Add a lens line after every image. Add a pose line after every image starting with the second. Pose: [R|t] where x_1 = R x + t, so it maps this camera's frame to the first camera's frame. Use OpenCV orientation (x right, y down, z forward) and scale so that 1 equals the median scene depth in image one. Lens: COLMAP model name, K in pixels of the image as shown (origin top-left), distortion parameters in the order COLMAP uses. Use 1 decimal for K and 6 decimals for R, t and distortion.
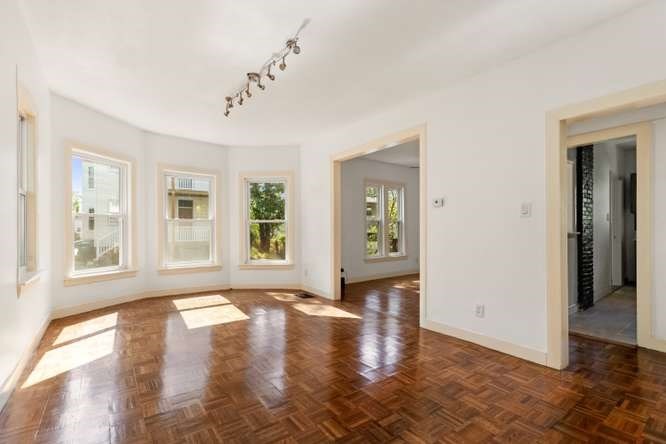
lens RADIAL K [[306.8, 0, 332.5], [0, 306.8, 227.3], [0, 0, 1]] dist [0.003083, 0.000001]
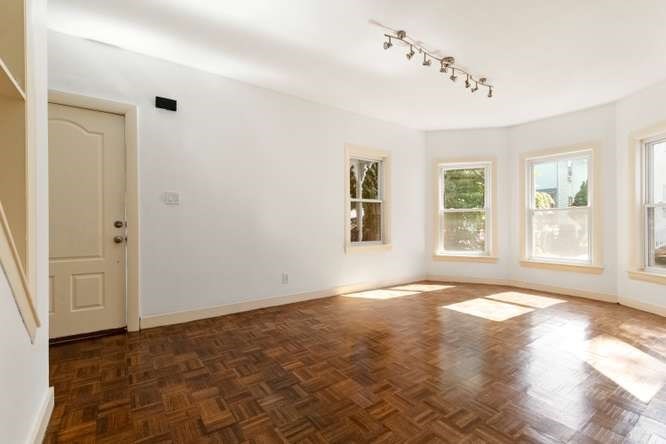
lens RADIAL K [[306.8, 0, 330.2], [0, 306.8, 227.5], [0, 0, 1]] dist [0.003083, 0.000001]
pose [[-0.025553, 0.009883, -0.999625, 0.711280], [0.011831, 0.999884, 0.009583, 0.020875], [0.999603, -0.011581, -0.025667, 0.640256]]
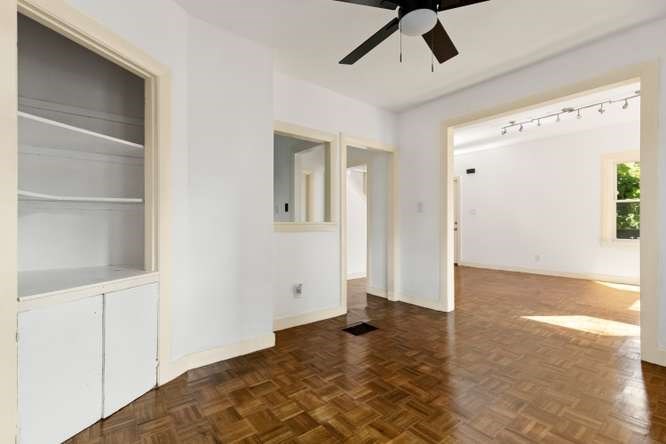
lens RADIAL K [[306.8, 0, 330.0], [0, 306.8, 220.6], [0, 0, 1]] dist [0.003083, 0.000001]
pose [[-0.999505, 0.001980, -0.031385, 0.847178], [0.002536, 0.999841, -0.017667, 0.033085], [0.031345, -0.017738, -0.999351, 2.309066]]
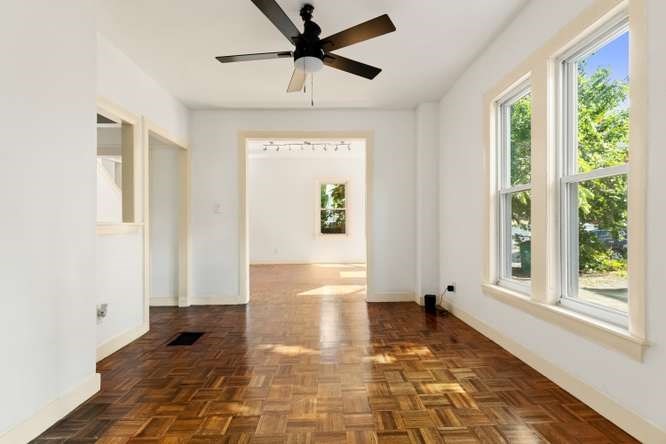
lens RADIAL K [[306.8, 0, 333.6], [0, 306.8, 220.2], [0, 0, 1]] dist [0.003083, 0.000001]
pose [[-0.576244, -0.004201, -0.817267, 1.213773], [0.016198, 0.999732, -0.016559, 0.035745], [0.817117, -0.022780, -0.576021, 2.209734]]
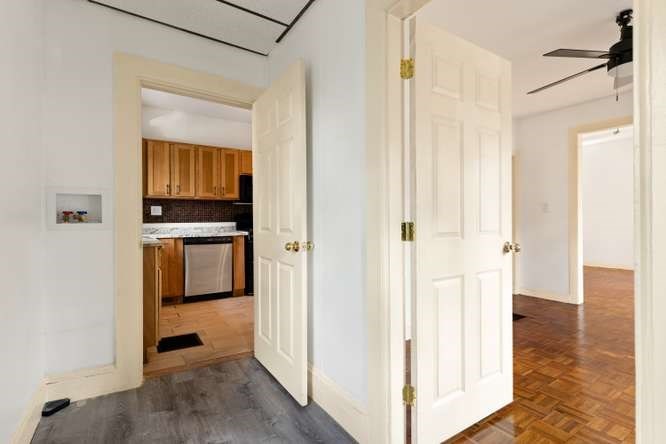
lens RADIAL K [[306.8, 0, 332.0], [0, 306.8, 228.0], [0, 0, 1]] dist [0.003083, 0.000001]
pose [[-0.997690, 0.005045, 0.067746, 1.293598], [0.005943, 0.999897, 0.013065, 0.021870], [-0.067673, 0.013438, -0.997617, 2.491439]]
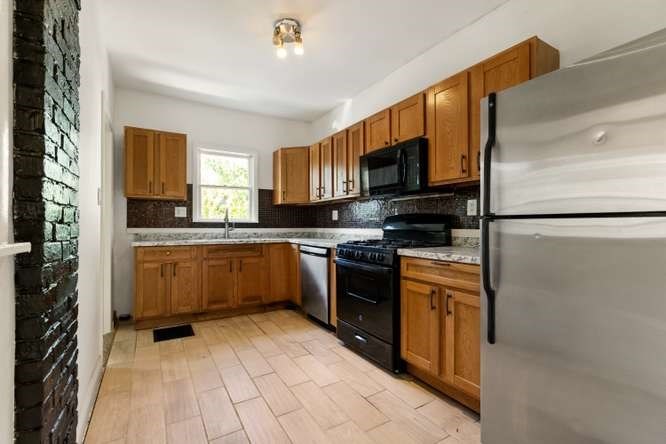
lens RADIAL K [[306.8, 0, 329.4], [0, 306.8, 224.9], [0, 0, 1]] dist [0.003083, 0.000001]
pose [[0.104116, 0.007345, 0.994538, 0.858769], [-0.010904, 0.999921, -0.006243, 0.006914], [-0.994505, -0.010194, 0.104188, 1.076129]]
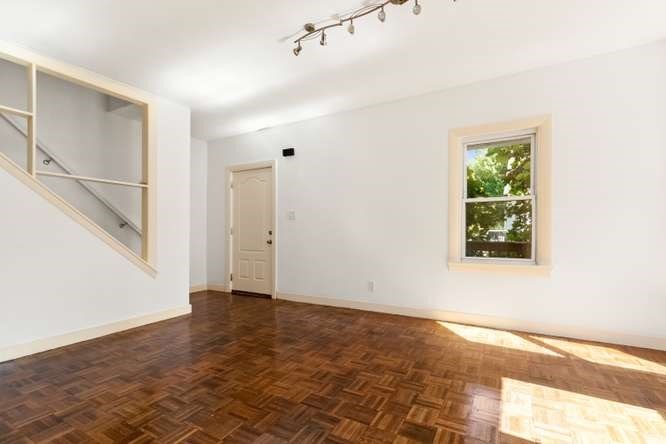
lens RADIAL K [[306.8, 0, 332.5], [0, 306.8, 235.1], [0, 0, 1]] dist [0.003083, 0.000001]
pose [[-0.916234, 0.001577, -0.400640, 0.137412], [0.002060, 0.999998, -0.000774, 0.025944], [0.400637, -0.001535, -0.916235, 1.523077]]
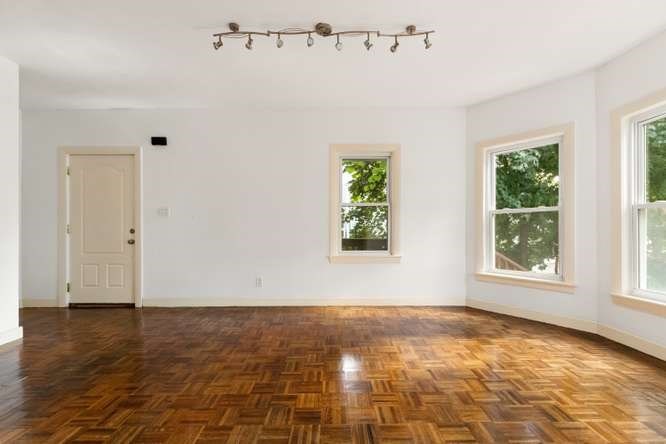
lens RADIAL K [[306.8, 0, 325.4], [0, 306.8, 233.0], [0, 0, 1]] dist [0.003083, 0.000001]
pose [[-0.604919, 0.004303, -0.796276, 0.356442], [0.008396, 0.999964, -0.000975, 0.029465], [0.796243, -0.007276, -0.604933, 1.448685]]
